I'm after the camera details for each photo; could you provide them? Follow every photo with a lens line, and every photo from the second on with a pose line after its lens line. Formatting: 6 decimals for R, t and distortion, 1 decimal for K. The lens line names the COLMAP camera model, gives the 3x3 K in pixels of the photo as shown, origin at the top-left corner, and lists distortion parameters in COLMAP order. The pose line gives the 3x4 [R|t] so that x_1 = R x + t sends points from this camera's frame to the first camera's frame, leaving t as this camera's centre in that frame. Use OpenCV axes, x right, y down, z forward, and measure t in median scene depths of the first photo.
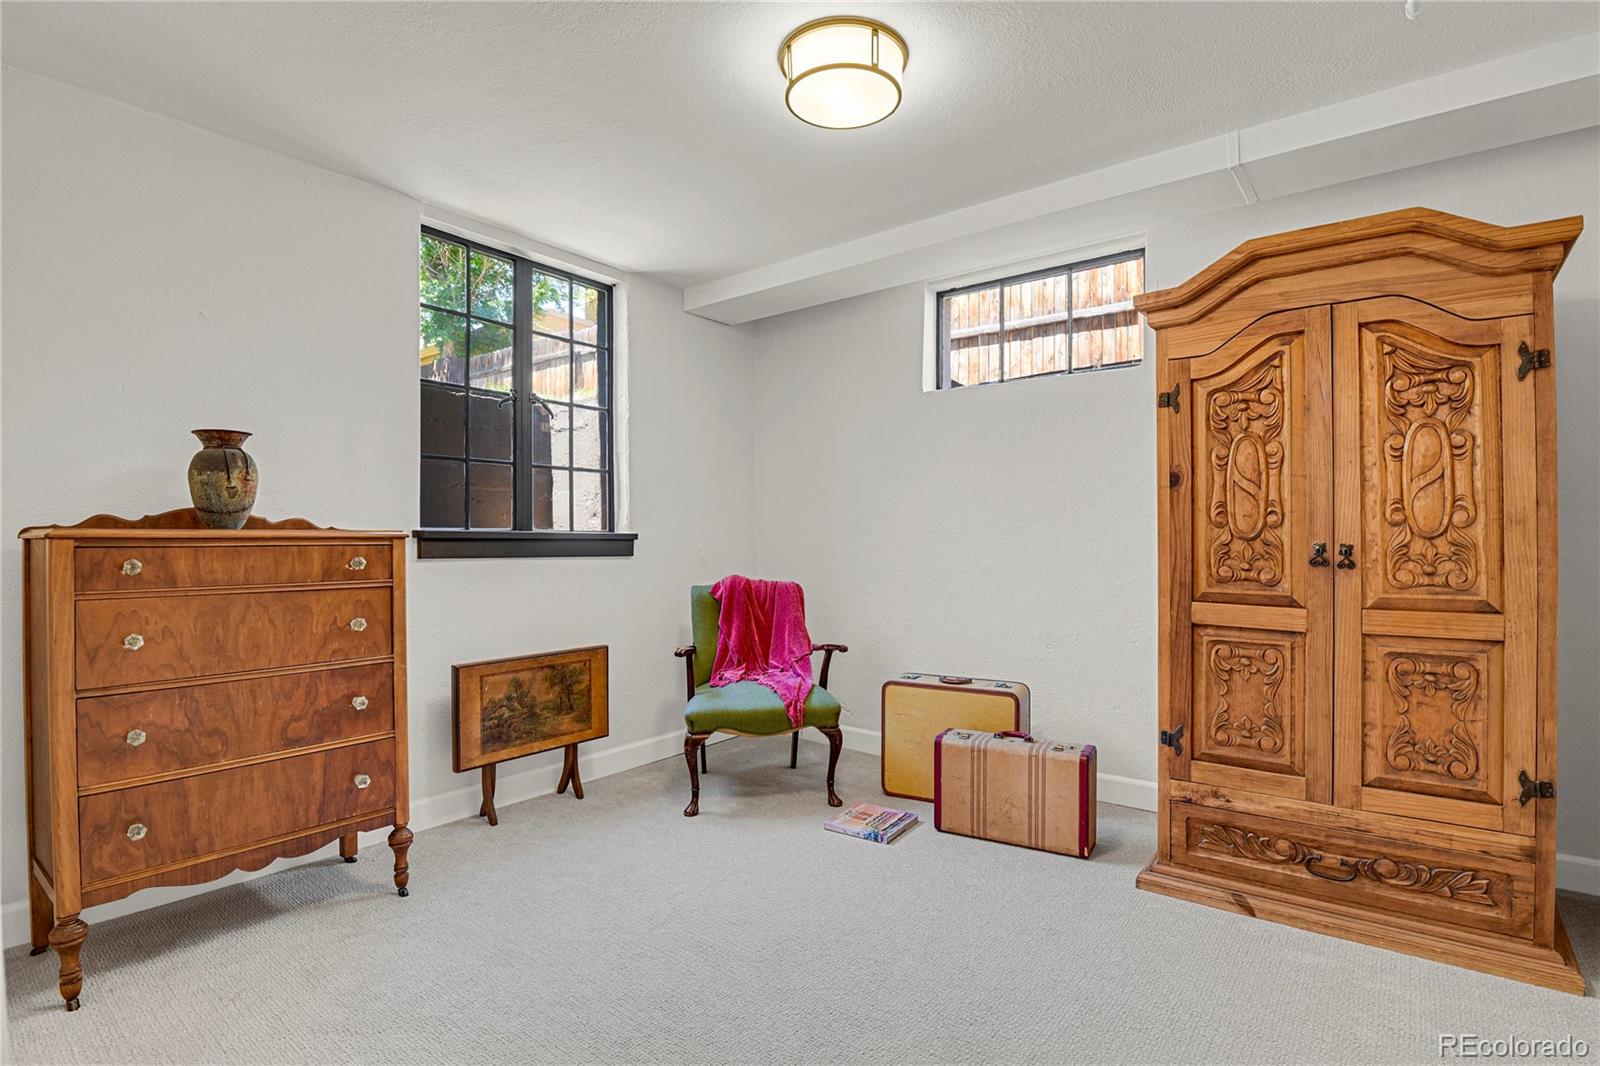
lens RADIAL K [[794.3, 0, 809.1], [0, 794.3, 534.2], [0, 0, 1]] dist [-0.020201, -0.001402]
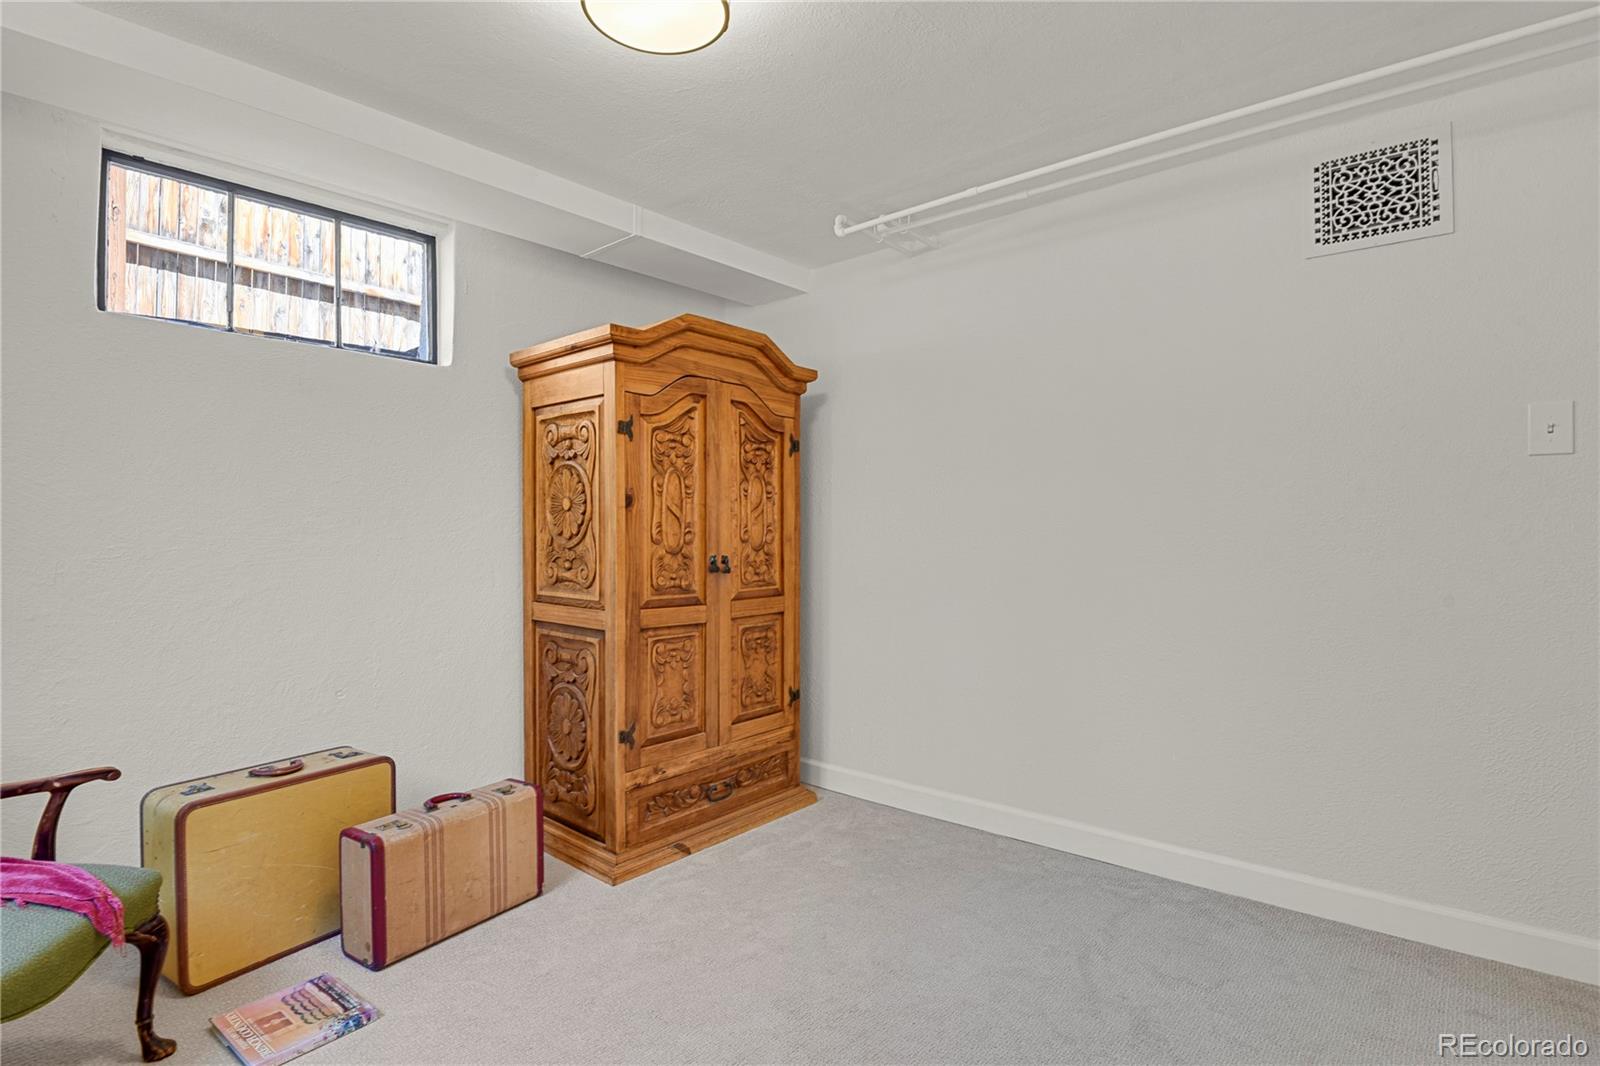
lens RADIAL K [[794.3, 0, 808.5], [0, 794.3, 537.0], [0, 0, 1]] dist [-0.020201, -0.001402]
pose [[0.037052, -0.002978, 0.999309, -0.685547], [0.001224, 0.999995, 0.002935, -0.023356], [-0.999313, 0.001115, 0.037056, 0.760133]]
